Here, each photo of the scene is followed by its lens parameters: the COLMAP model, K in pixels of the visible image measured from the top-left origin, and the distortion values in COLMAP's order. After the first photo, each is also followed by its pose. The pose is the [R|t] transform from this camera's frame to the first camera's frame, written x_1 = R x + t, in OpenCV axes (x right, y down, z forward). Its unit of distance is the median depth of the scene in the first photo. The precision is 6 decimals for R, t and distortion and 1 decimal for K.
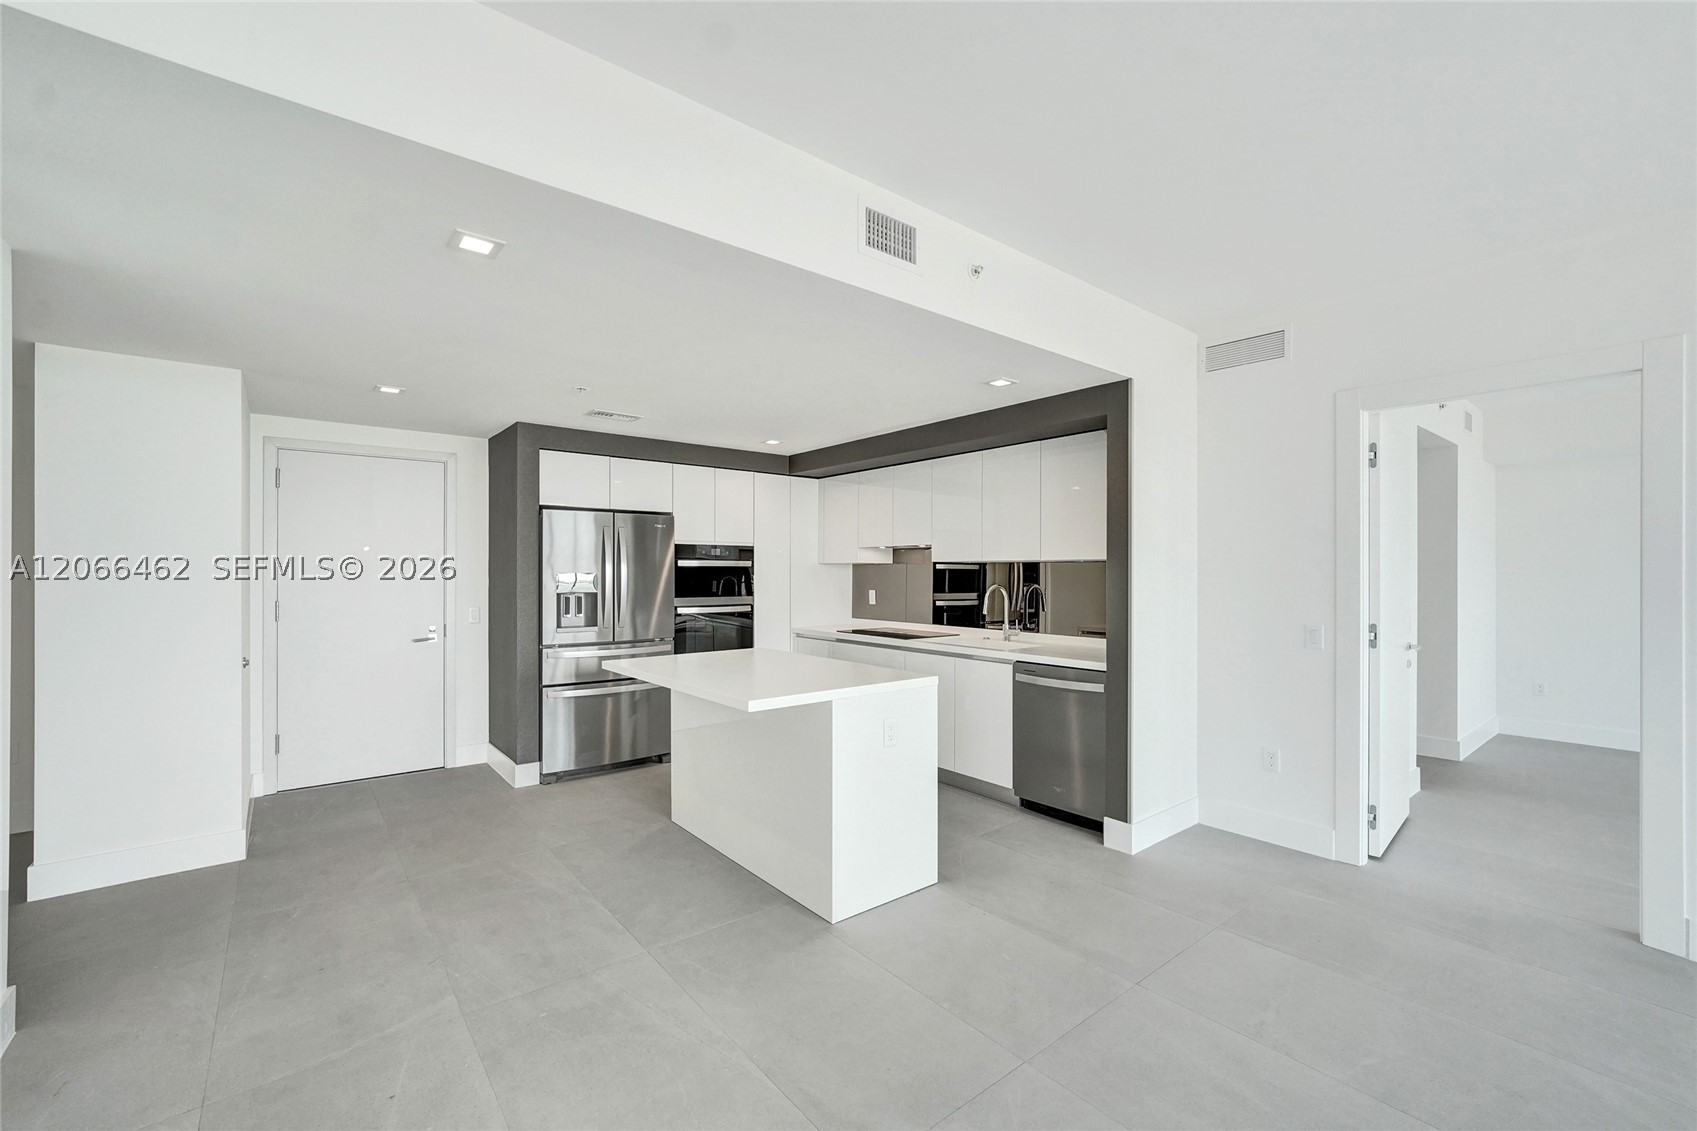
lens RADIAL K [[708.6, 0, 844.7], [0, 708.6, 573.5], [0, 0, 1]] dist [-0.001454, 0.000005]
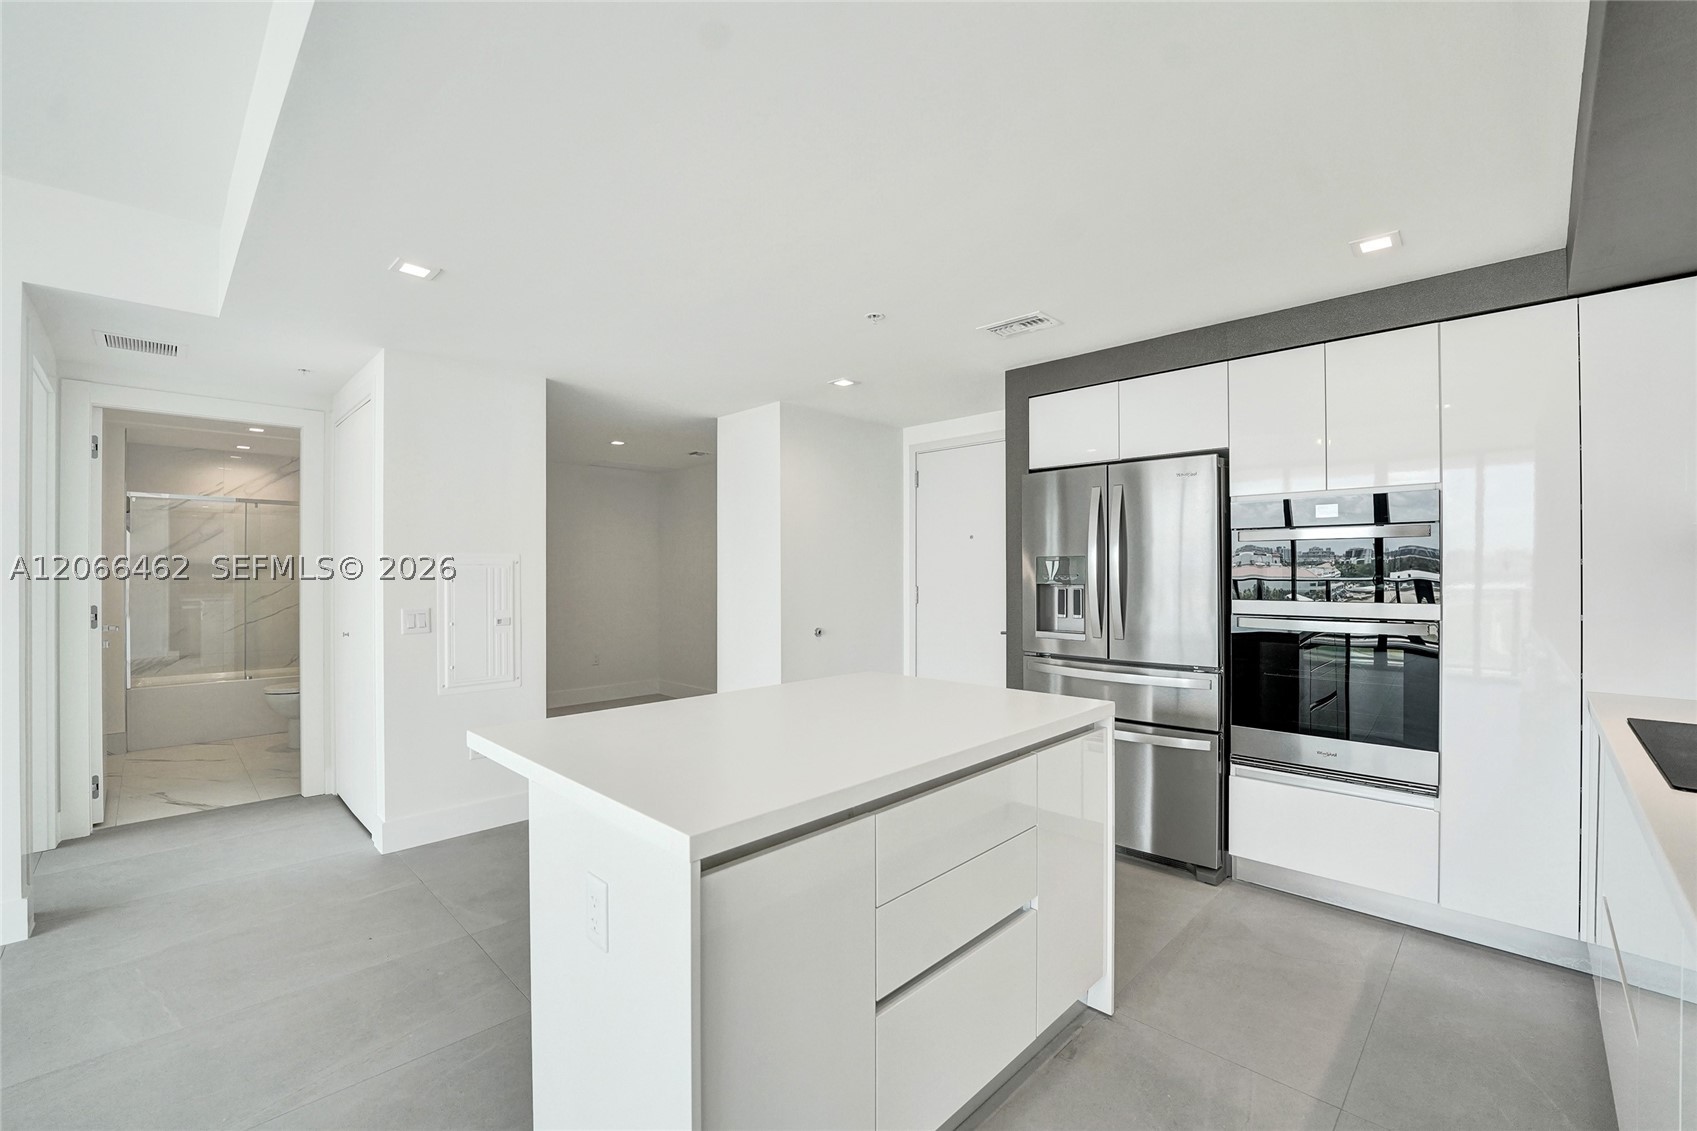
lens RADIAL K [[736.0, 0, 848.1], [0, 736.0, 574.5], [0, 0, 1]] dist [-0.015914, -0.000120]
pose [[0.118675, -0.003956, -0.992925, 0.345814], [-0.001788, 0.999990, -0.004197, 0.020562], [0.992932, 0.002274, 0.118666, 0.716824]]
